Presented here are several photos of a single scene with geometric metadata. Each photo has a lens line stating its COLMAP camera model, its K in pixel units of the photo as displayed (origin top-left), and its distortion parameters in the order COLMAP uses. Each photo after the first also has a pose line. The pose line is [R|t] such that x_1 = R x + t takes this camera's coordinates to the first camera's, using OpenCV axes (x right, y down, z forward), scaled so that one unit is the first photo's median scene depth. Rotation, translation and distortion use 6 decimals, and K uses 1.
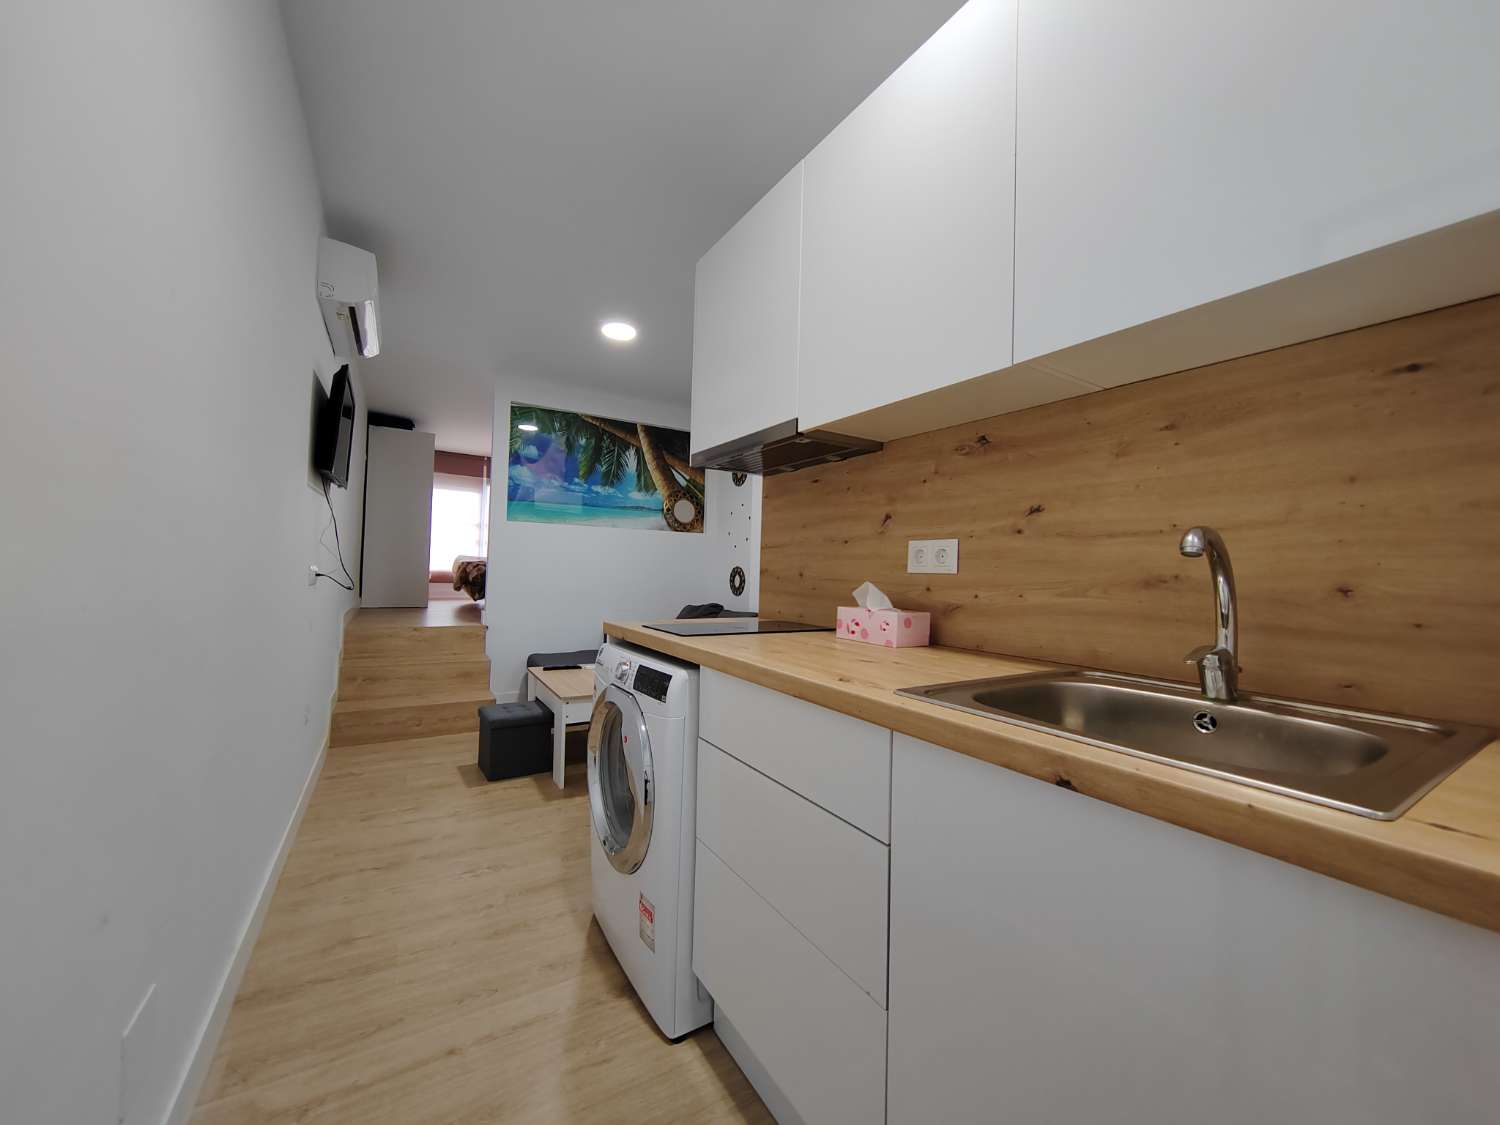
lens RADIAL K [[569.6, 0, 750.0], [0, 569.6, 562.5], [0, 0, 1]] dist [0.000554, 0.000054]
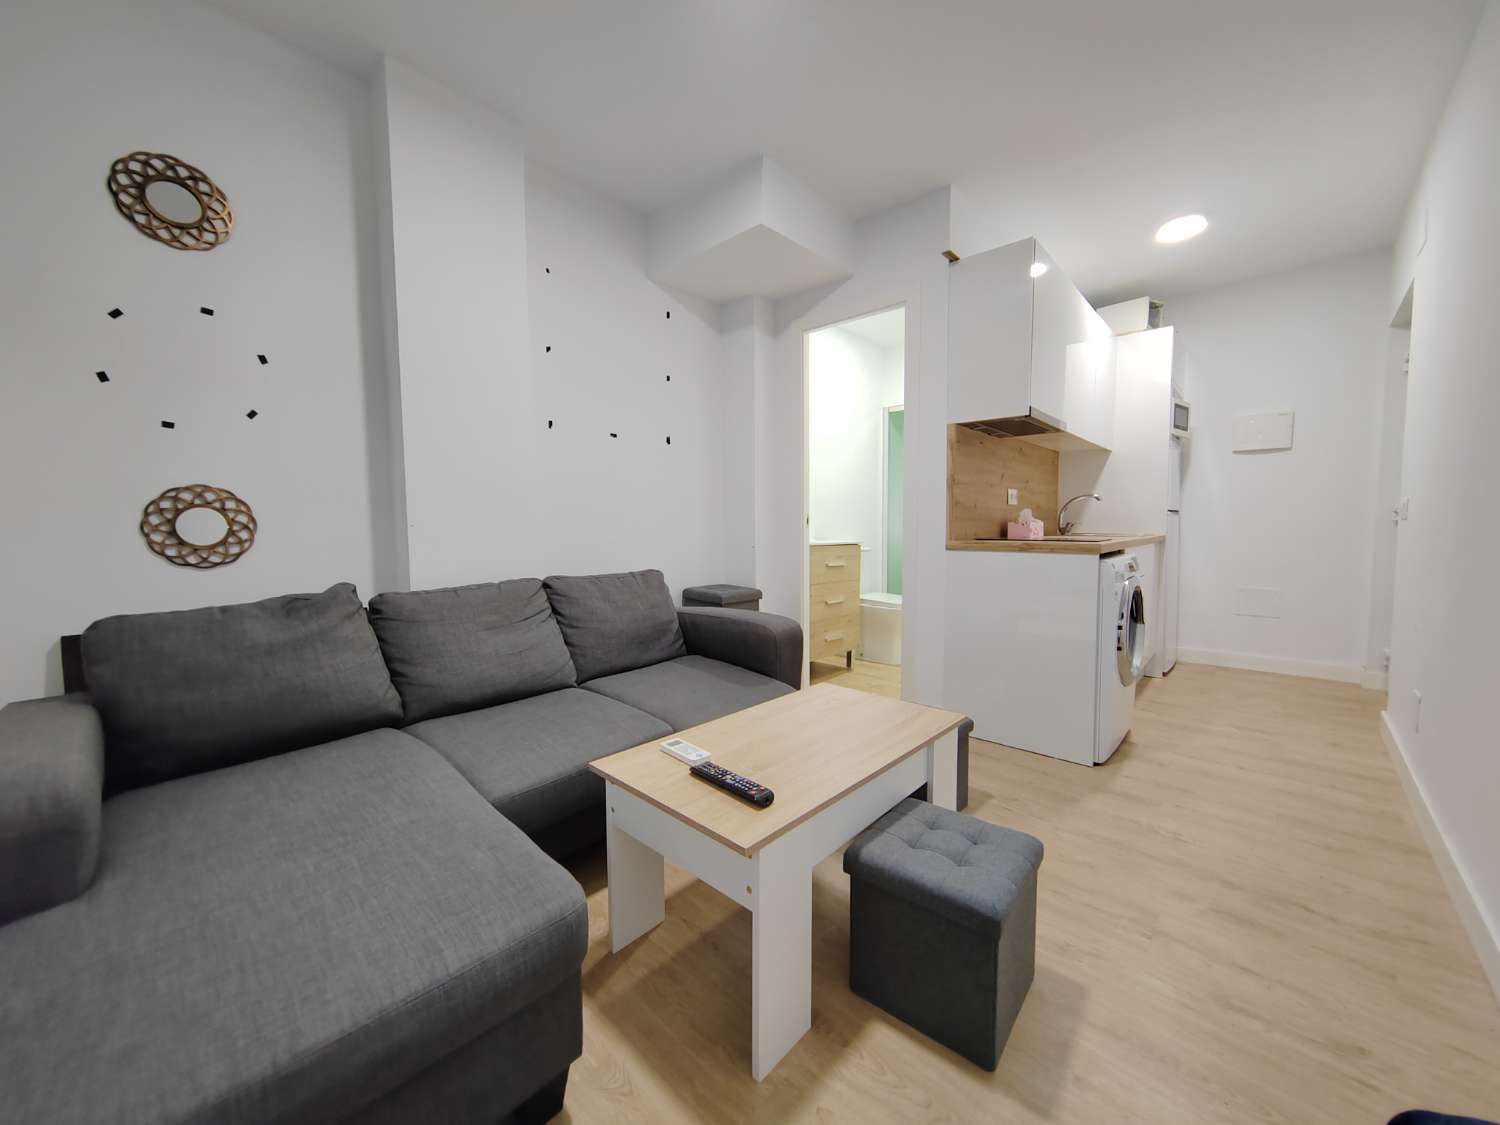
lens RADIAL K [[569.6, 0, 750.0], [0, 569.6, 562.5], [0, 0, 1]] dist [0.000554, 0.000054]
pose [[-0.266379, -0.090468, 0.959613, -1.079620], [-0.015220, 0.995856, 0.089660, 0.040696], [-0.963748, 0.009278, -0.266652, 1.801695]]
